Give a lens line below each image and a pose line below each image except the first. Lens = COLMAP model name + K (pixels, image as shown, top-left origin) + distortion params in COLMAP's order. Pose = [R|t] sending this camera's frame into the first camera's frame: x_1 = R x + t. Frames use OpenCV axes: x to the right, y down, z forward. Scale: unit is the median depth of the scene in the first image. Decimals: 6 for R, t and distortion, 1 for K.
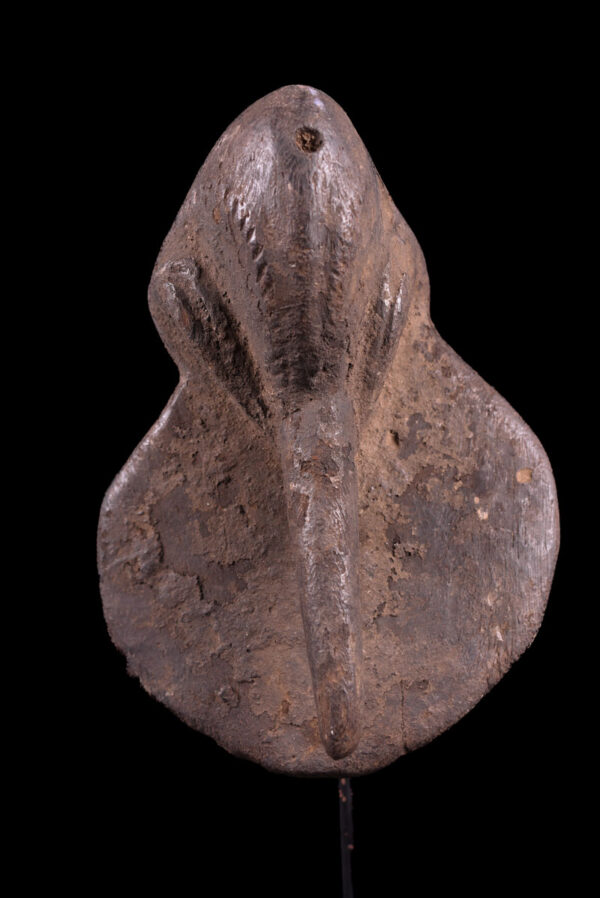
lens RADIAL K [[1029.1, 0, 300.0], [0, 1029.1, 449.0], [0, 0, 1]] dist [-0.003548, -0.008291]
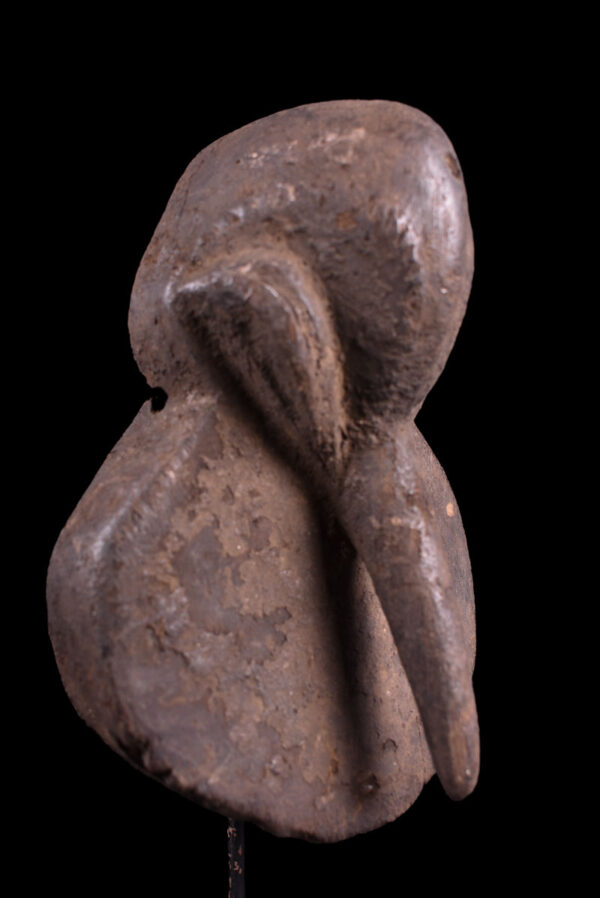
lens RADIAL K [[1029.1, 0, 300.0], [0, 1029.1, 449.0], [0, 0, 1]] dist [-0.003548, -0.008291]
pose [[0.705239, 0.024419, 0.708549, -0.662459], [0.006858, 0.999125, -0.041259, 0.007536], [-0.708937, 0.033957, 0.704454, 0.359791]]
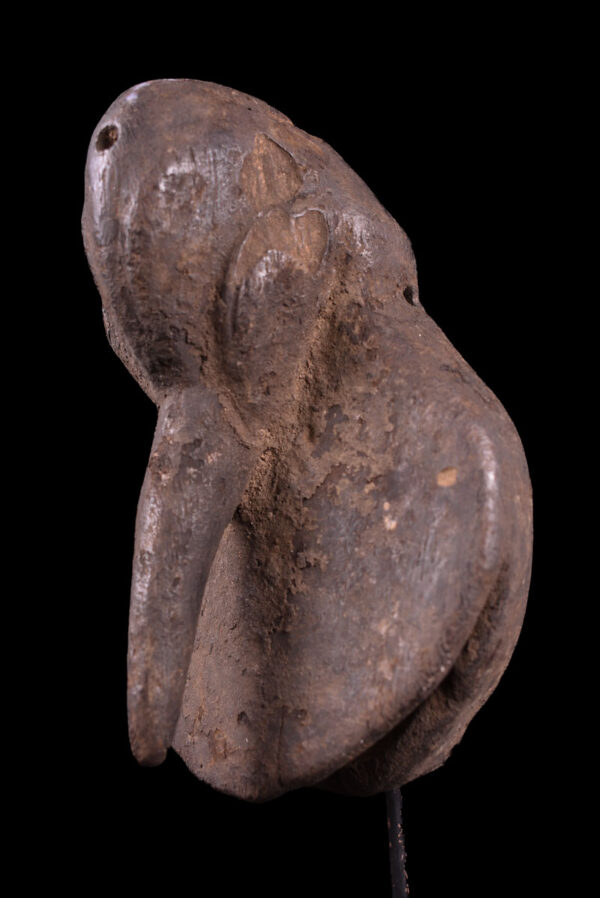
lens RADIAL K [[1029.1, 0, 300.0], [0, 1029.1, 449.0], [0, 0, 1]] dist [-0.003548, -0.008291]
pose [[0.692408, -0.017916, -0.721284, 0.727311], [0.001931, 0.999734, -0.022978, 0.022923], [0.721504, 0.014518, 0.692258, 0.377333]]
